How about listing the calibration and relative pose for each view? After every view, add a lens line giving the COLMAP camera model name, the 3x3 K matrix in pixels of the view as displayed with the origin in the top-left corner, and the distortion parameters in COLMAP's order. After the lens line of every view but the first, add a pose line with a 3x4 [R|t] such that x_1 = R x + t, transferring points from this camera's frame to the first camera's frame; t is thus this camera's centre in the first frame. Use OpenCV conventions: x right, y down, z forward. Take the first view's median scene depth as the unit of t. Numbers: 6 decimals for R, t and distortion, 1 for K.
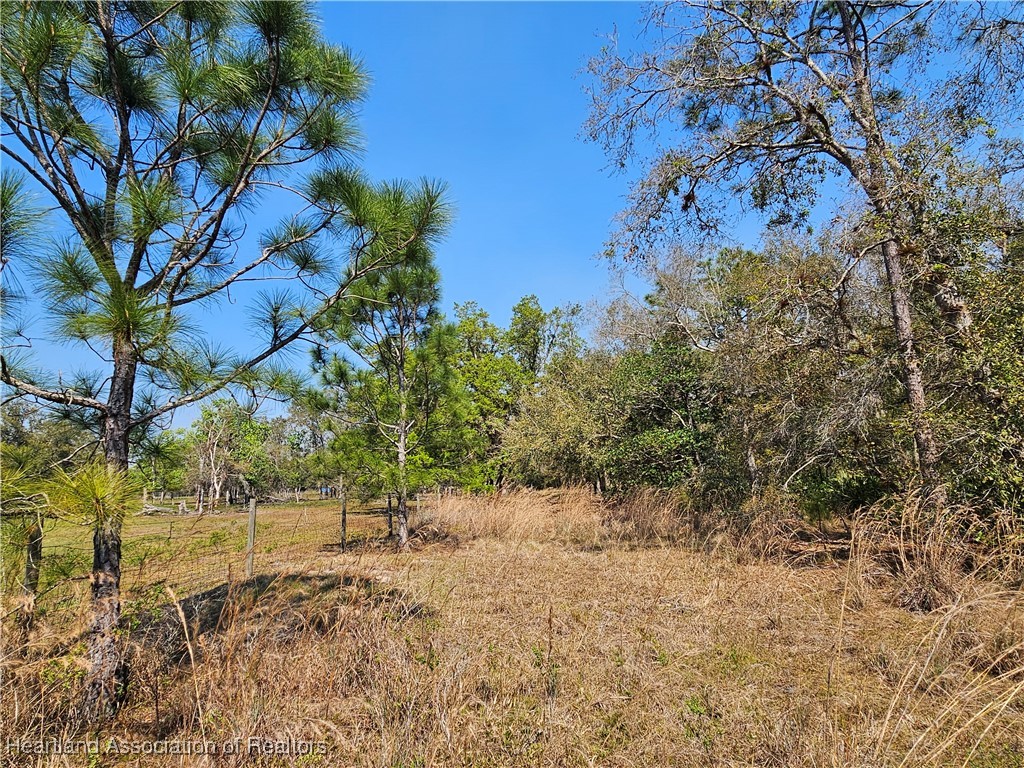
lens RADIAL K [[411.6, 0, 511.6], [0, 411.6, 386.0], [0, 0, 1]] dist [-0.000152, -0.000007]
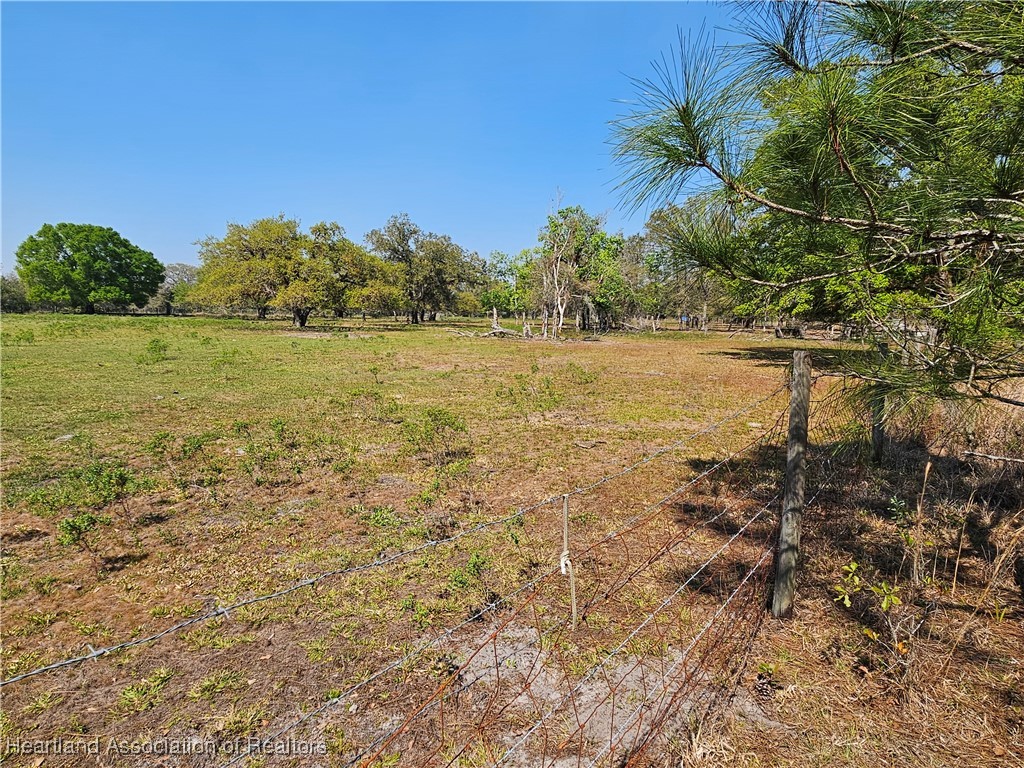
lens RADIAL K [[411.6, 0, 511.6], [0, 411.6, 385.7], [0, 0, 1]] dist [-0.000152, -0.000007]
pose [[0.689033, 0.167185, -0.705183, -0.134001], [0.126417, 0.930384, 0.344098, 0.071819], [0.713619, -0.326242, 0.619931, 0.289634]]
